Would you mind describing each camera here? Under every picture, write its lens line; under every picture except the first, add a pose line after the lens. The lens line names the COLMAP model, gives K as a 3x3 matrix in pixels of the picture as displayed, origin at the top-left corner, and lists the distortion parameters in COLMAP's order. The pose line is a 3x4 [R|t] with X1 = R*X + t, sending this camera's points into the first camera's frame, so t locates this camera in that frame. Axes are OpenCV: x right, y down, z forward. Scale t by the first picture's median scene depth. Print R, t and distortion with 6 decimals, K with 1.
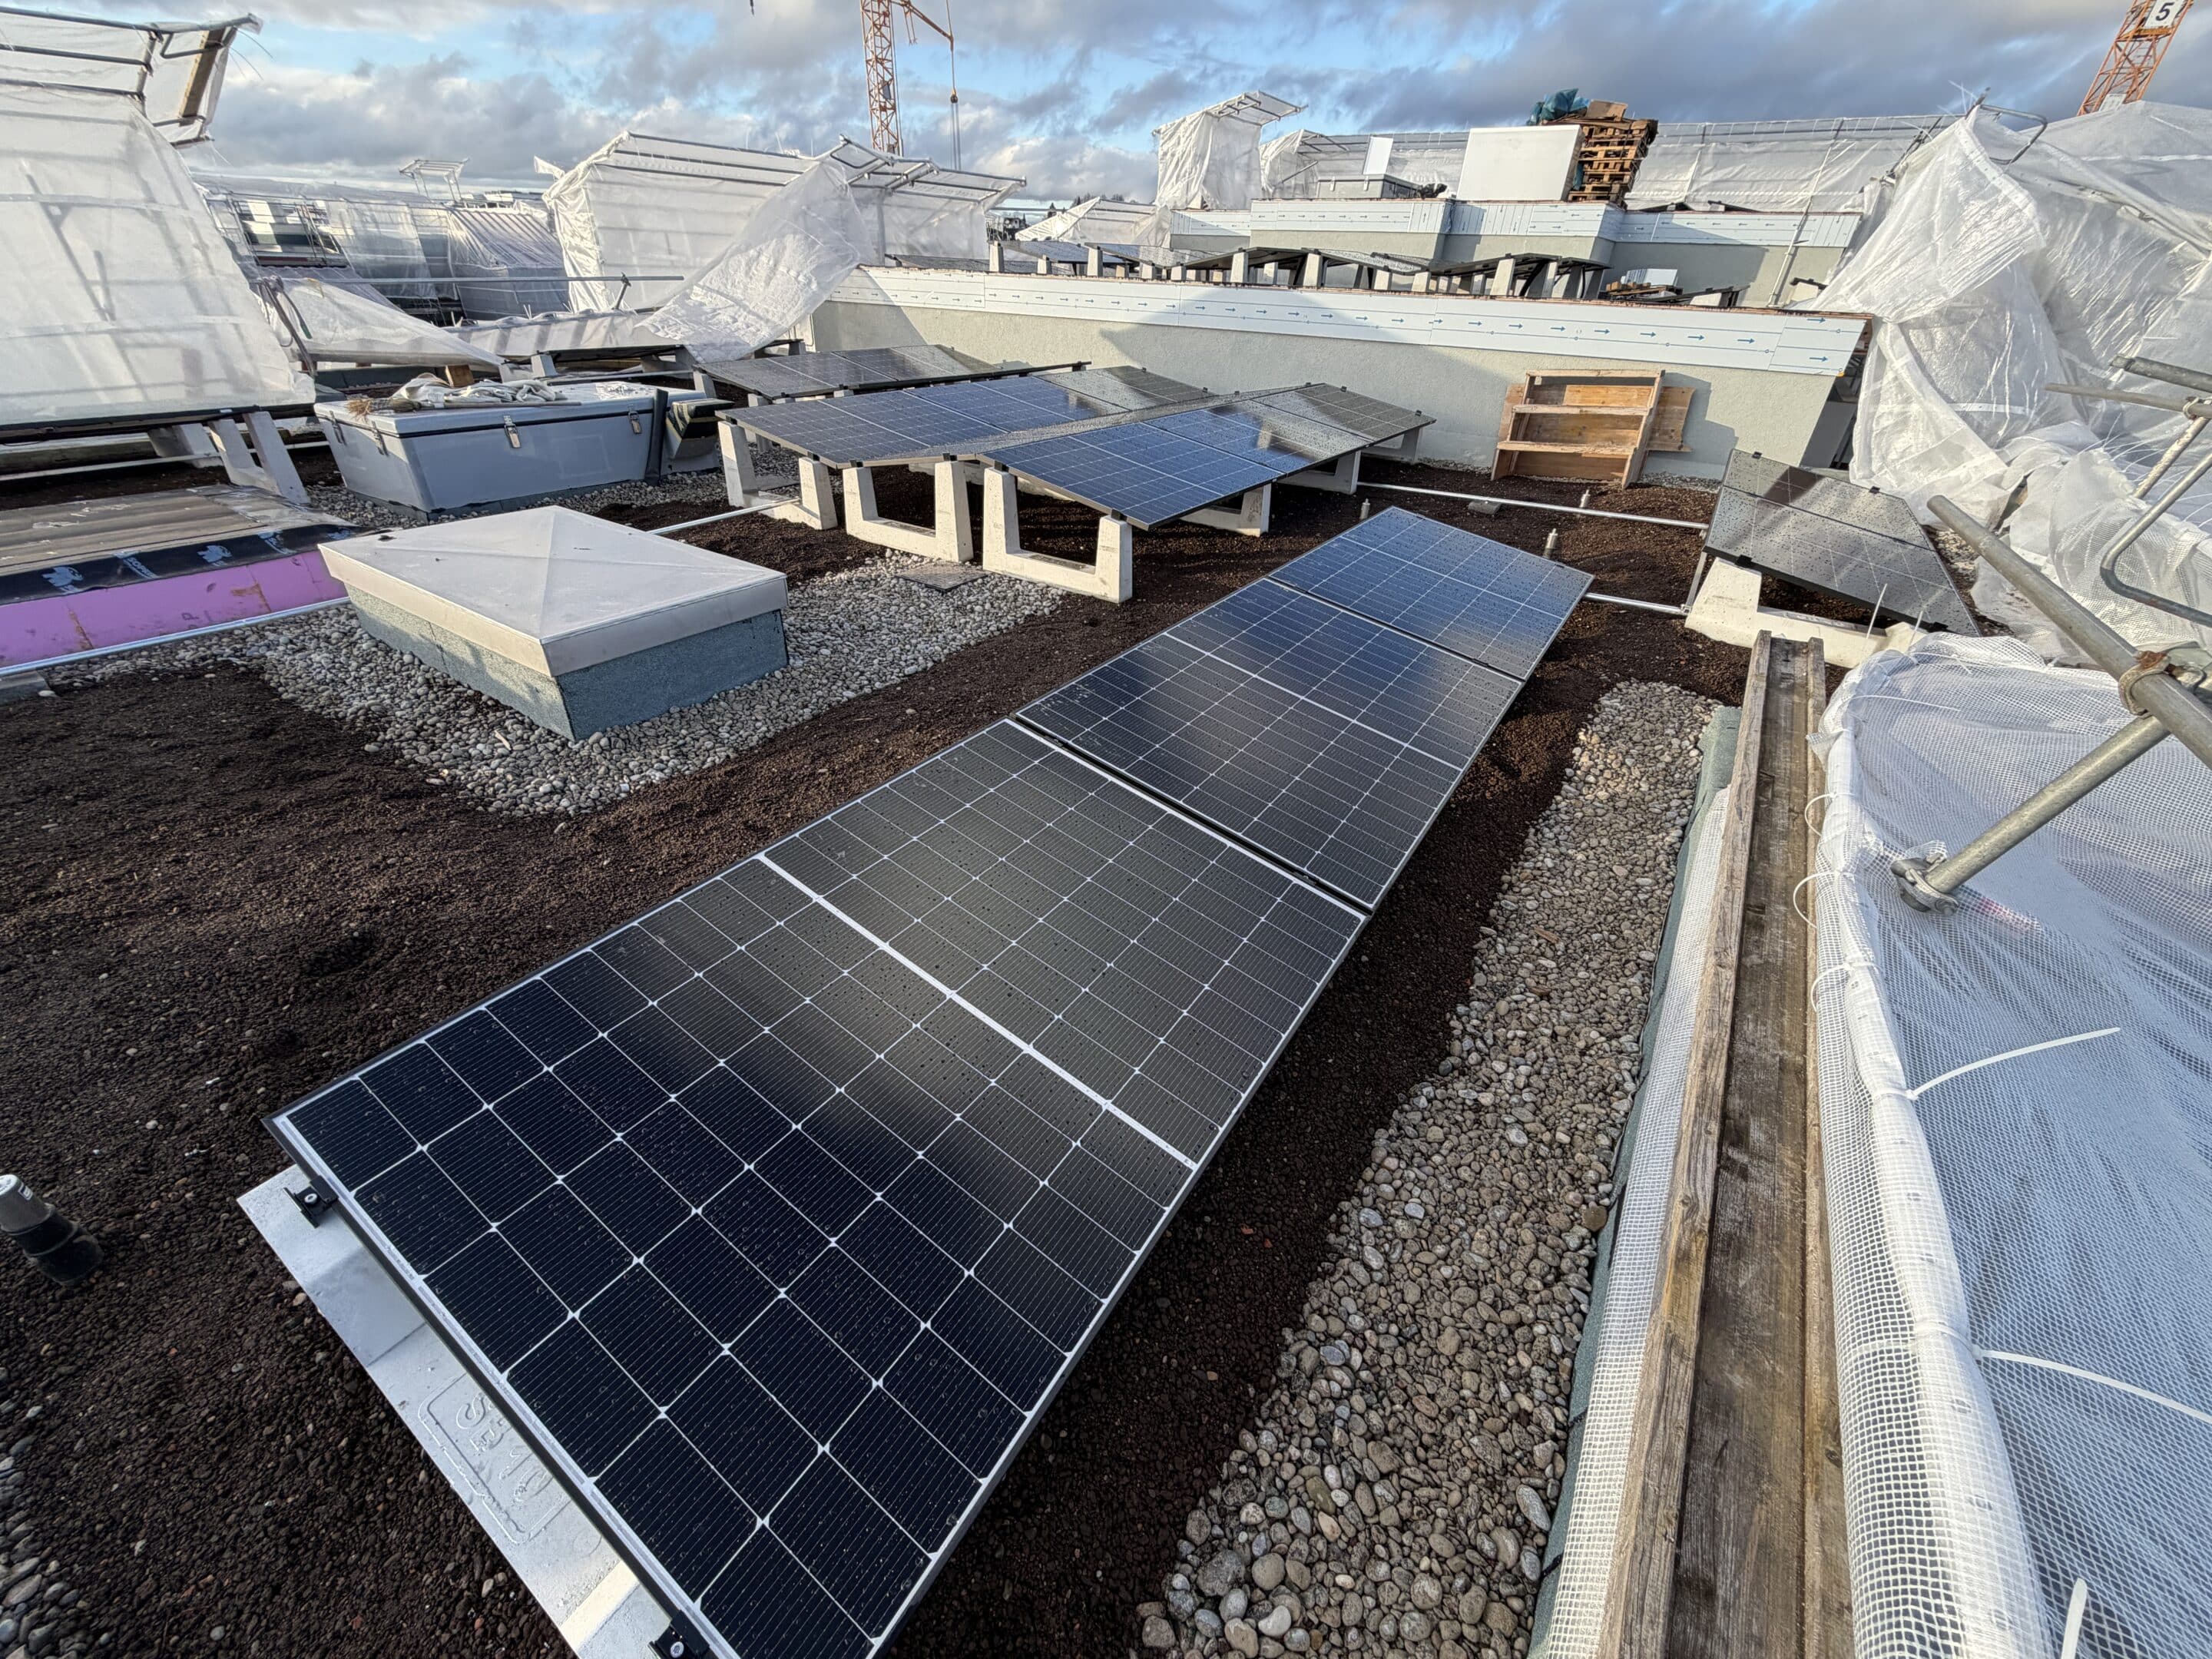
lens RADIAL K [[879.9, 0, 1098.8], [0, 879.9, 829.3], [0, 0, 1]] dist [0.000515, 0.000114]
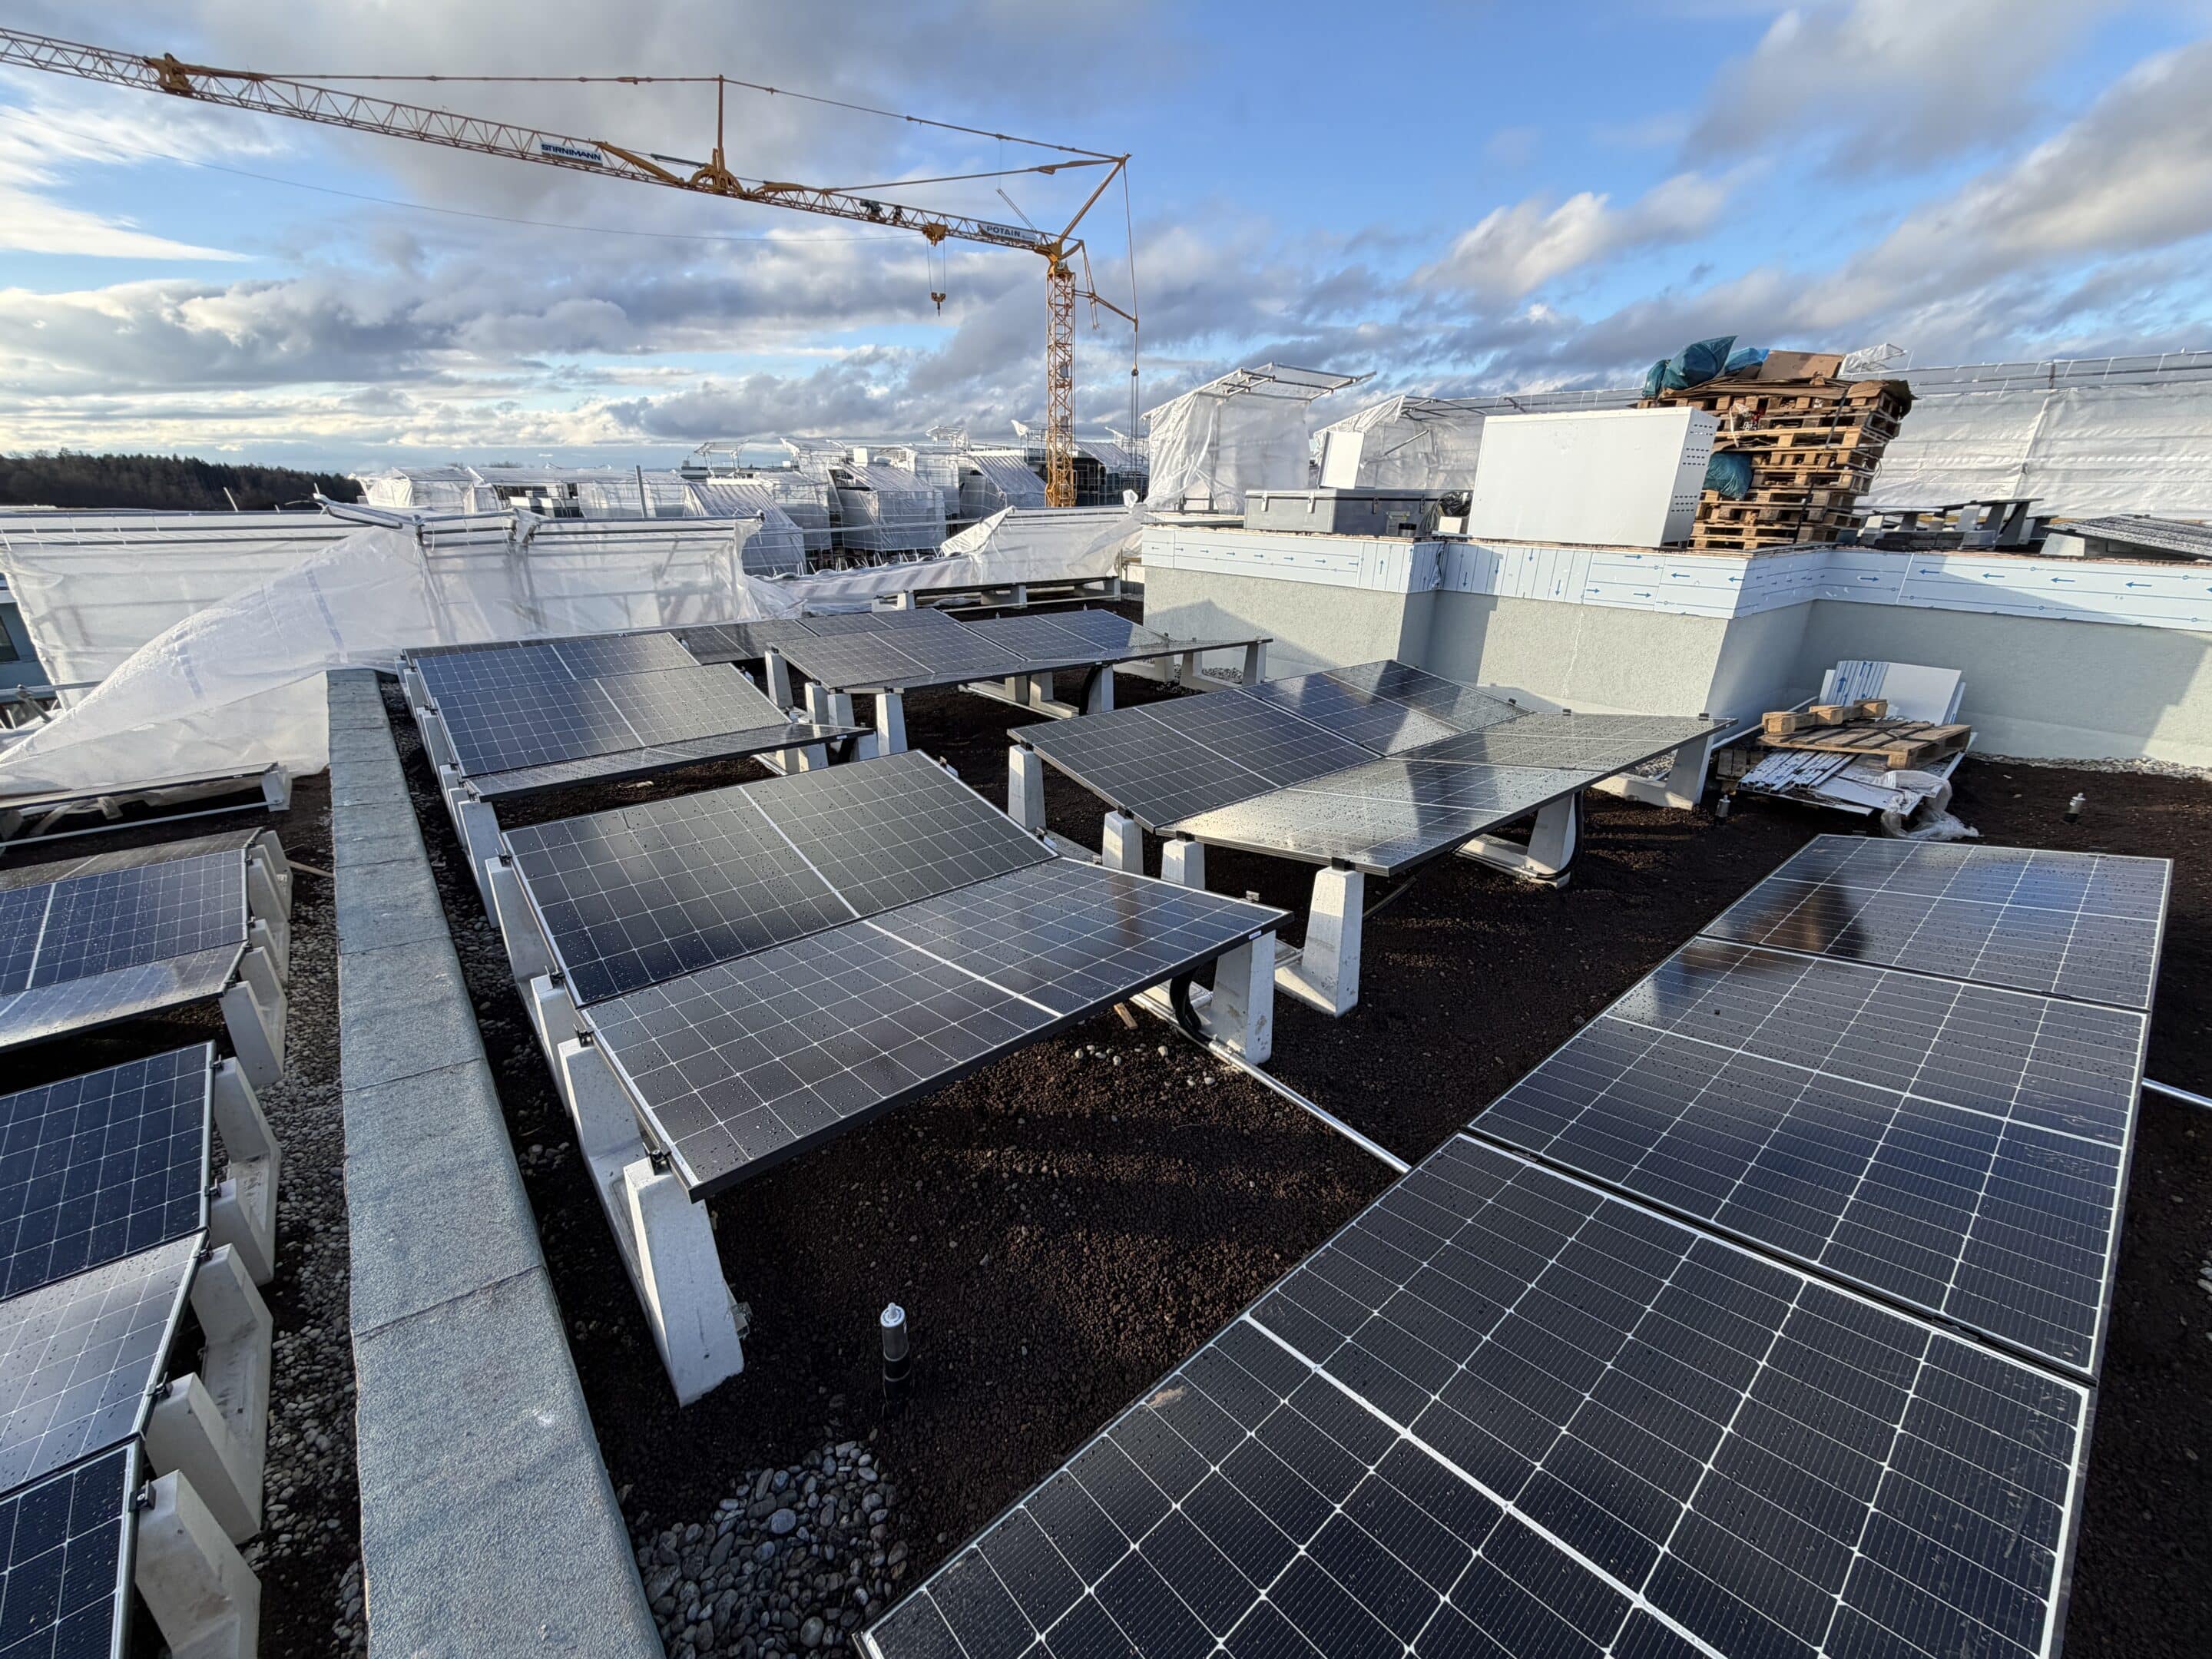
lens RADIAL K [[879.9, 0, 1098.8], [0, 879.9, 829.3], [0, 0, 1]] dist [0.000515, 0.000114]
pose [[0.958140, 0.084266, -0.273617, 0.341910], [-0.138265, 0.973059, -0.184496, -0.387787], [0.250699, 0.214605, 0.943978, 0.450877]]
